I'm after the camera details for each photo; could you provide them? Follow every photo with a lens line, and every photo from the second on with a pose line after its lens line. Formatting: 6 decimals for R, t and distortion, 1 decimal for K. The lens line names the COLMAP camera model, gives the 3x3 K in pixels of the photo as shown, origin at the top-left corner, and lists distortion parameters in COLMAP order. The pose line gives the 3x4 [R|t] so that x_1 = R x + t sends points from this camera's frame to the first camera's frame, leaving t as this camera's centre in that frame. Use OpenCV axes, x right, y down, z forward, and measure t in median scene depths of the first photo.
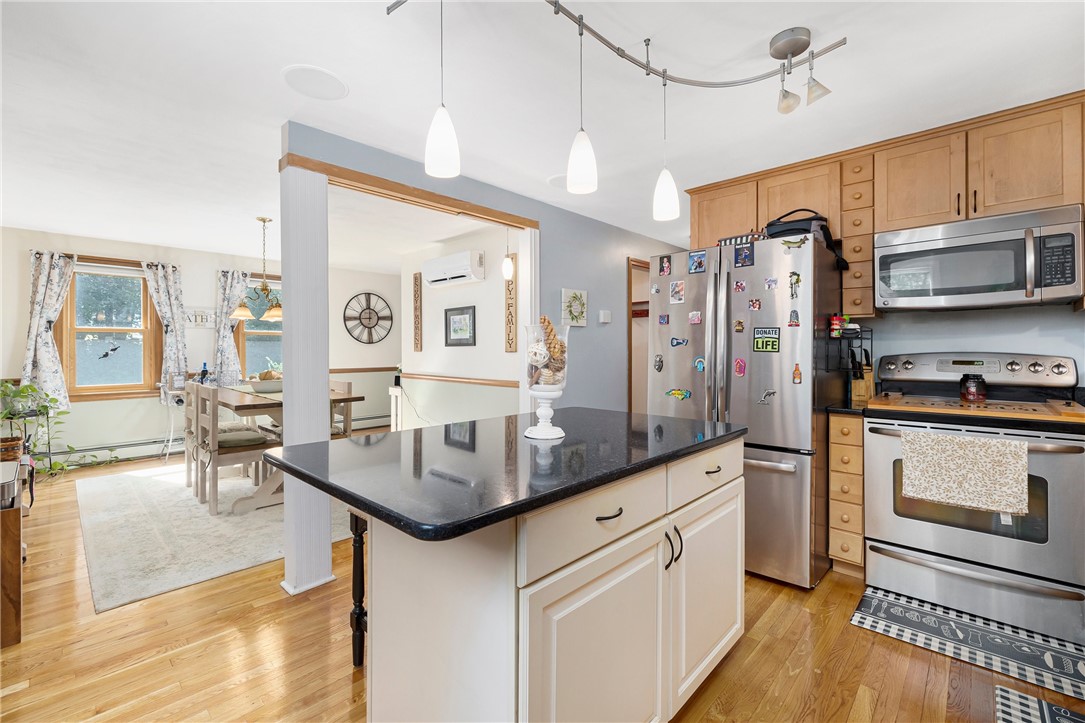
lens RADIAL K [[468.1, 0, 535.9], [0, 468.1, 349.4], [0, 0, 1]] dist [-0.001236, 0.000320]
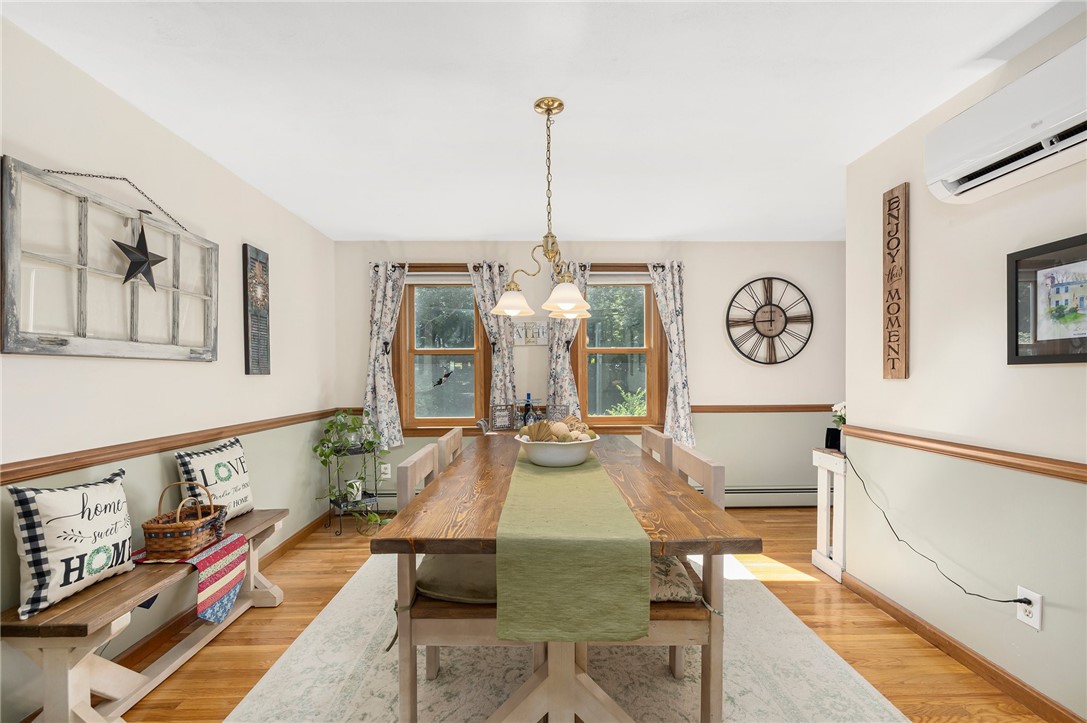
lens RADIAL K [[477.2, 0, 538.6], [0, 477.2, 382.7], [0, 0, 1]] dist [0.000379, 0.000048]
pose [[0.706132, 0.009189, -0.708020, -0.326277], [0.003435, 0.999860, 0.016402, 0.000588], [0.708072, -0.014014, 0.706002, 0.885830]]
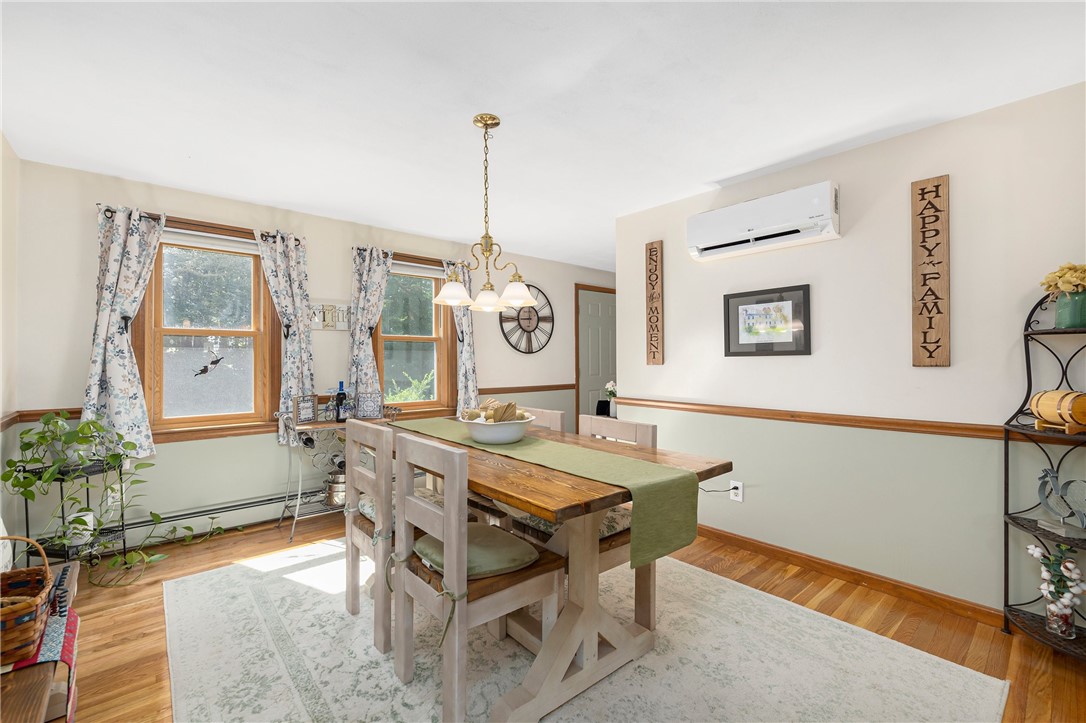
lens RADIAL K [[464.2, 0, 536.9], [0, 464.2, 358.3], [0, 0, 1]] dist [0.000551, 0.000077]
pose [[0.995616, -0.001204, -0.093532, -0.655261], [0.000633, 0.999981, -0.006135, -0.000577], [0.093538, 0.006048, 0.995597, 0.655576]]
